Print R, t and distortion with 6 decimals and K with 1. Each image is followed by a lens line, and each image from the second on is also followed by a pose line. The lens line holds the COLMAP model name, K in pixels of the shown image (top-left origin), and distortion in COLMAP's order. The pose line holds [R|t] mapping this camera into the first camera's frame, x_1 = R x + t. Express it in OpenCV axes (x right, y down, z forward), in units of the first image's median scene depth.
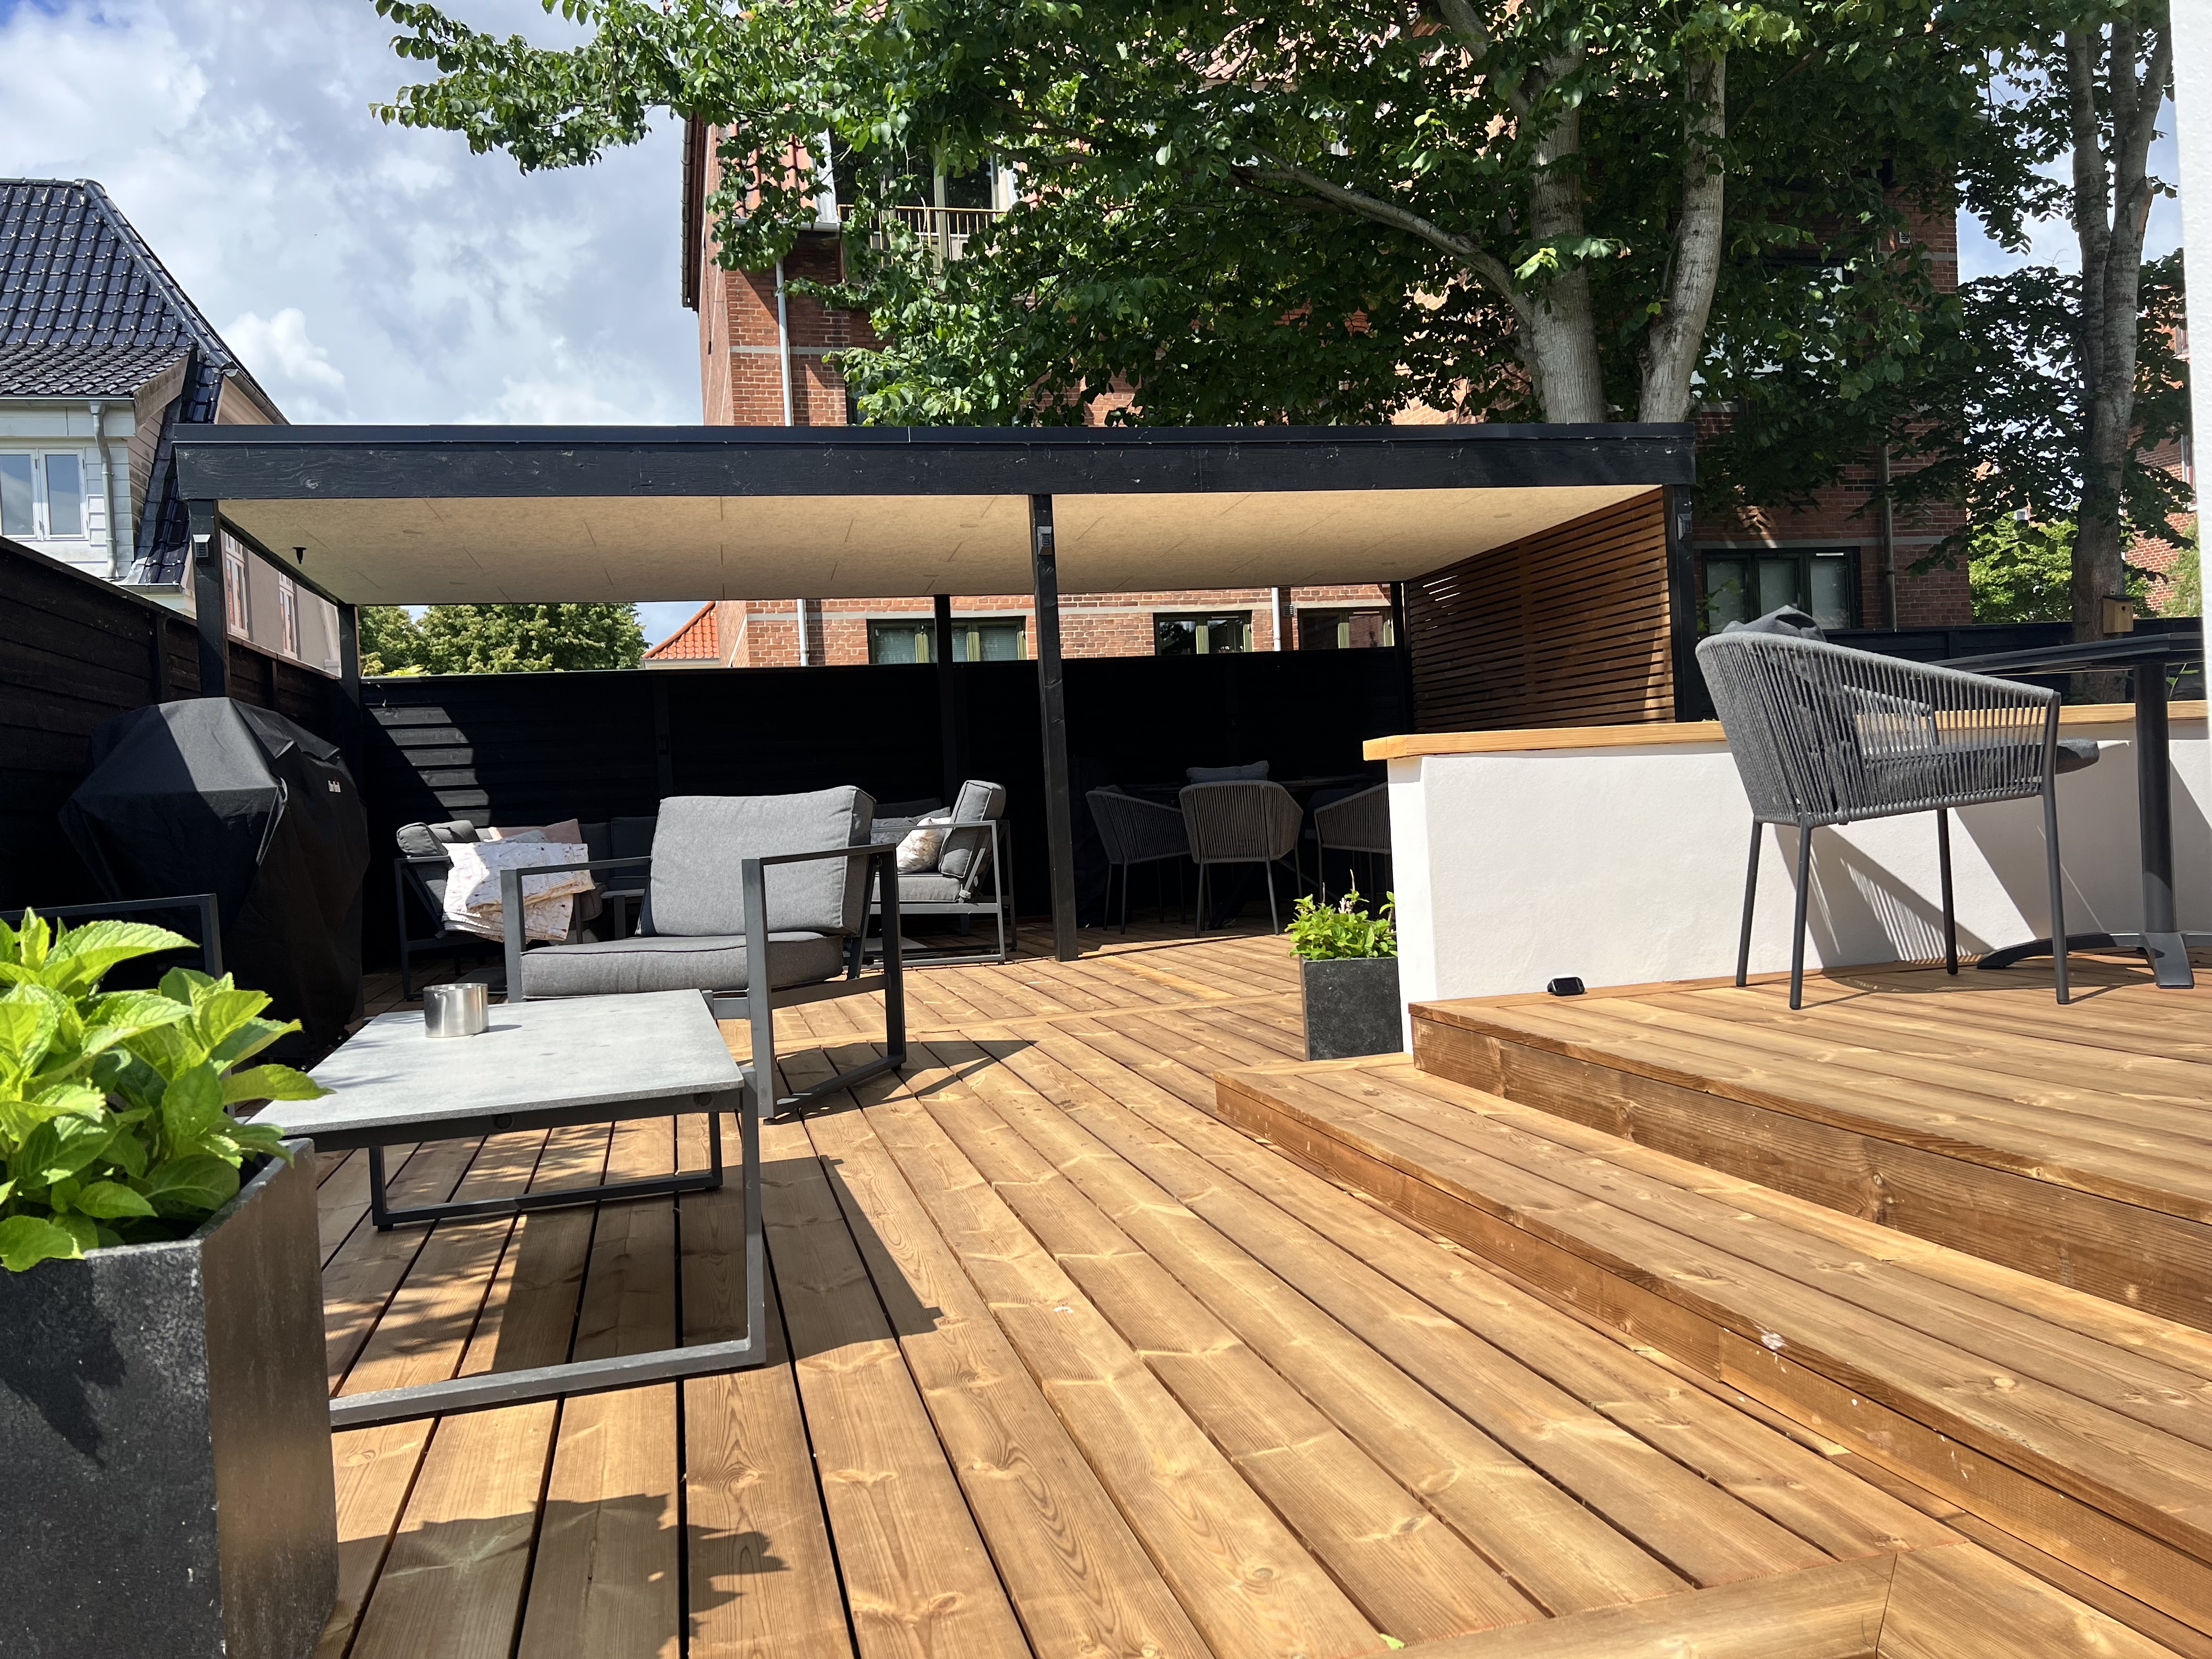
lens RADIAL K [[1660.3, 0, 1106.0], [0, 1660.3, 829.5], [0, 0, 1]] dist [0.002401, -0.003062]
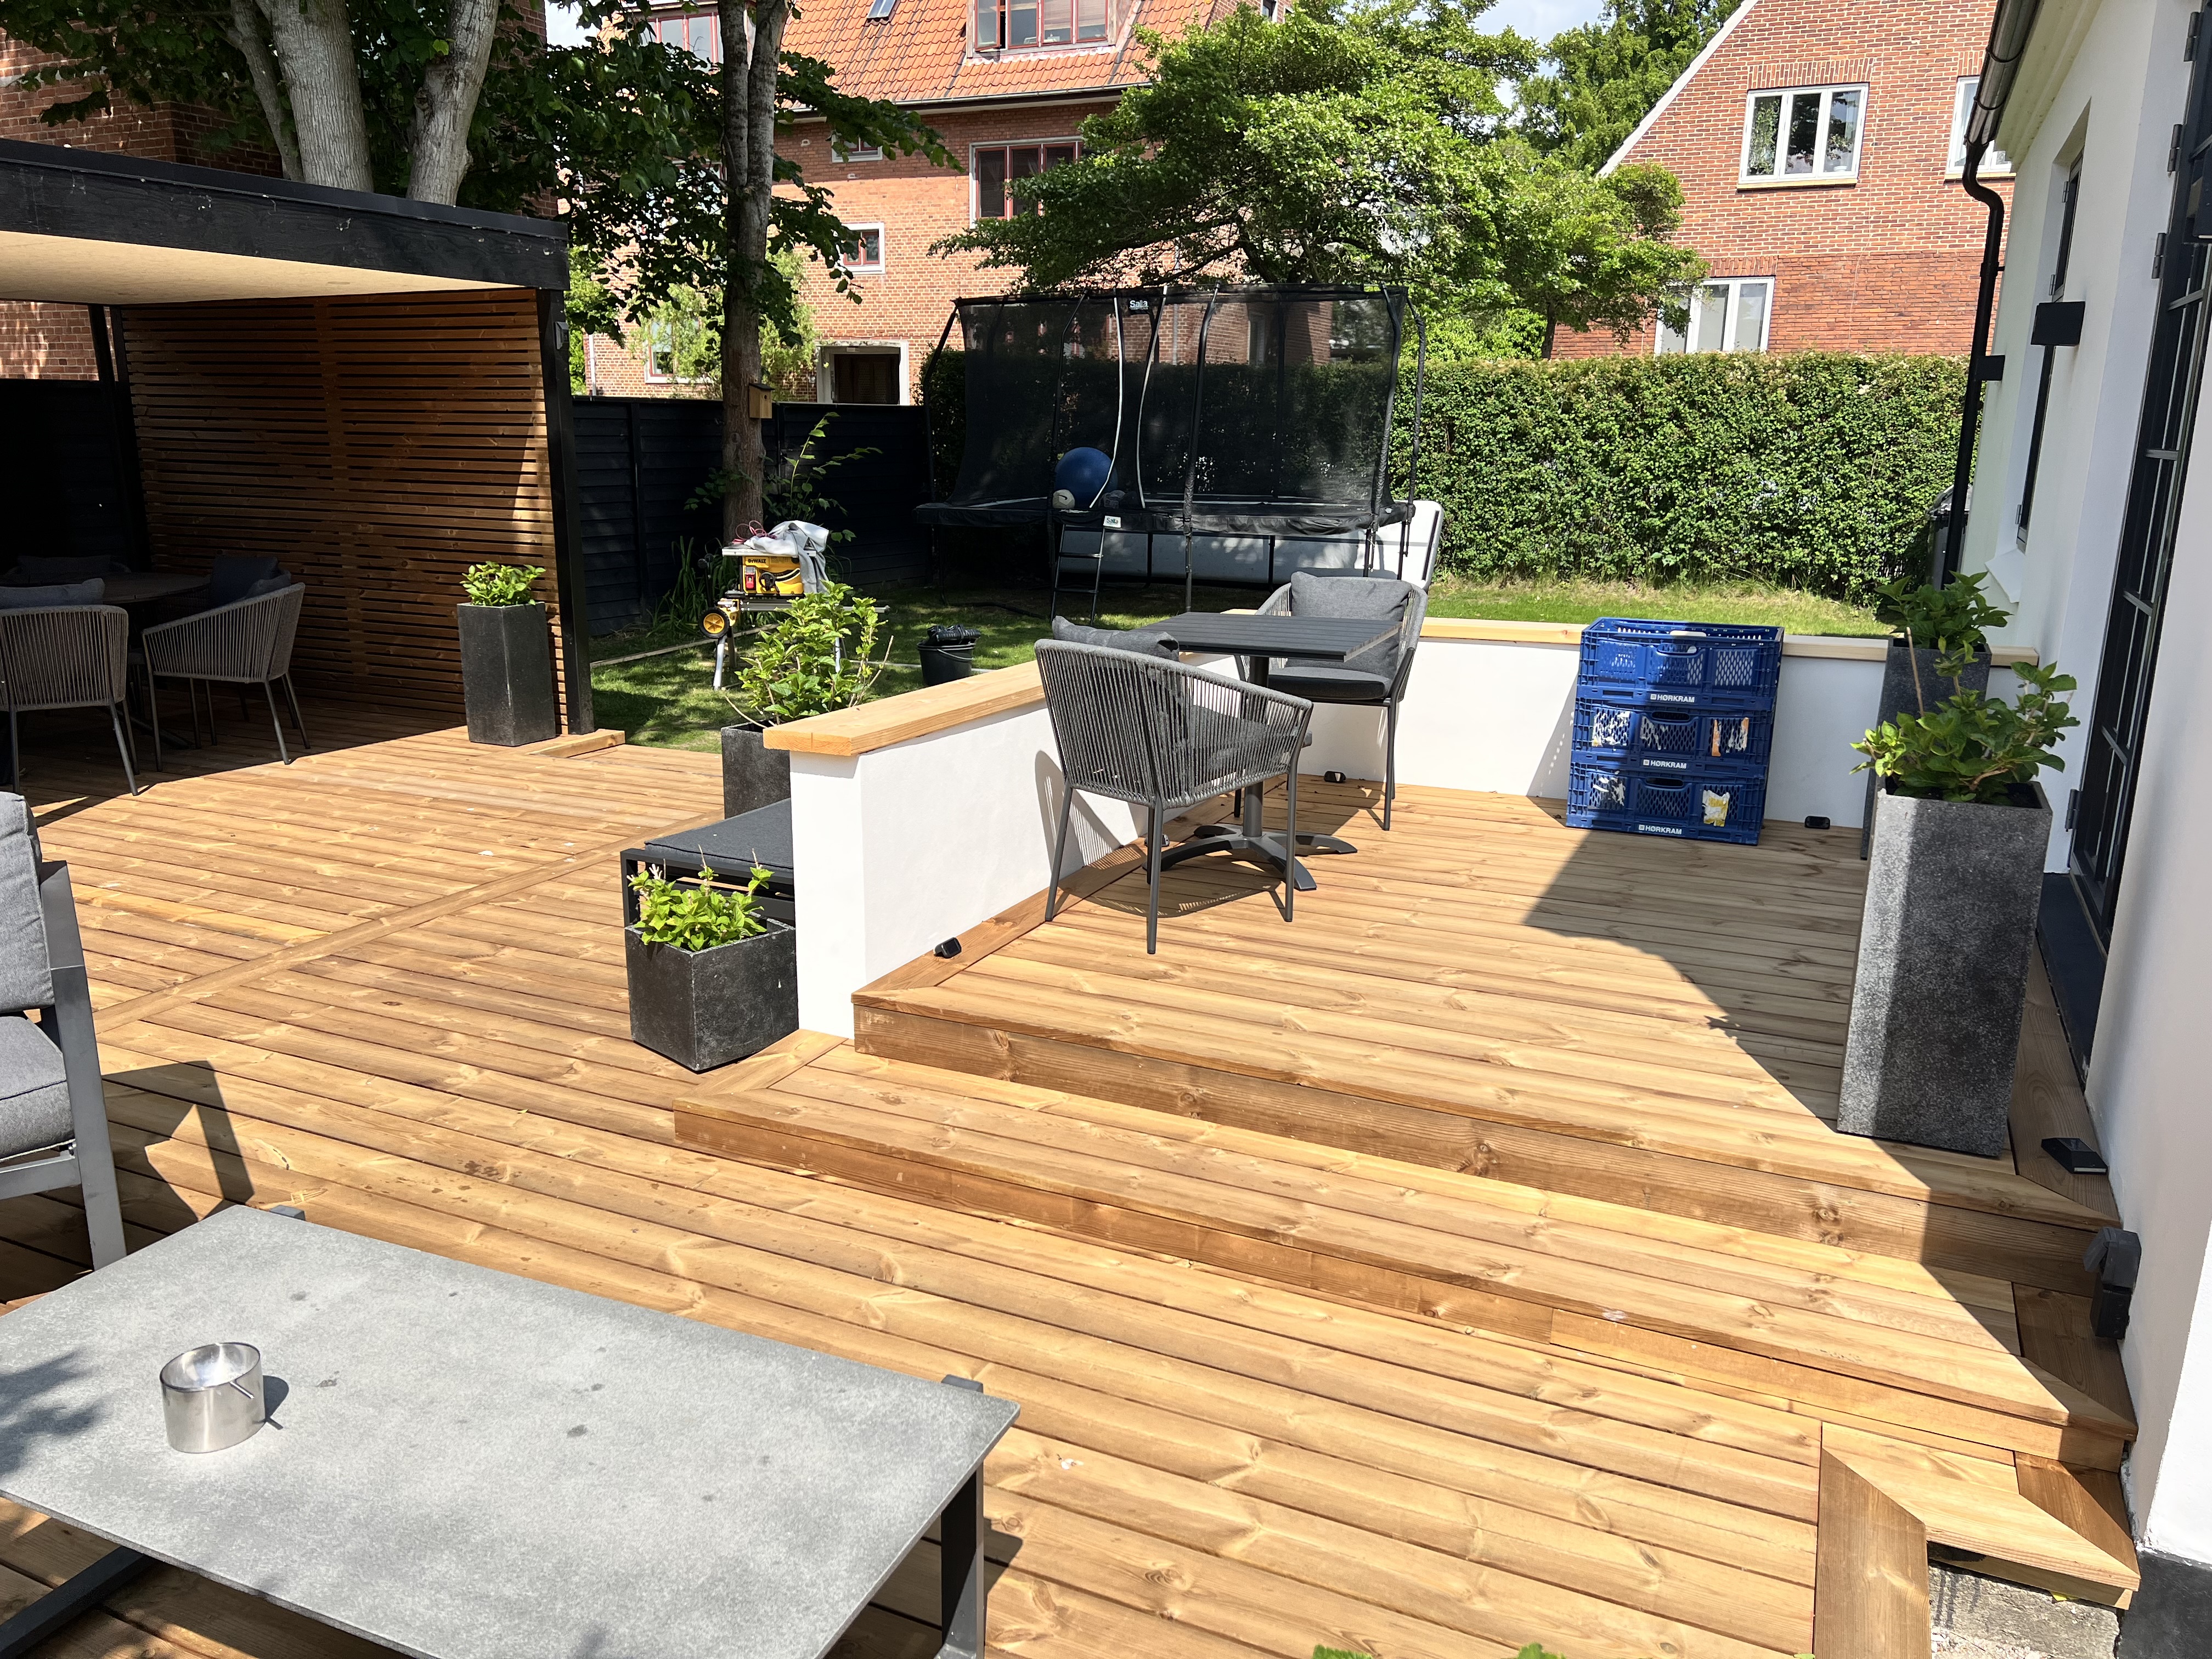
lens RADIAL K [[1622.8, 0, 1106.0], [0, 1622.8, 829.5], [0, 0, 1]] dist [0.082102, -0.111933]
pose [[0.624615, -0.122535, 0.771259, -0.491319], [-0.037512, 0.981765, 0.186359, -0.191779], [-0.780031, -0.145334, 0.608629, 0.266878]]
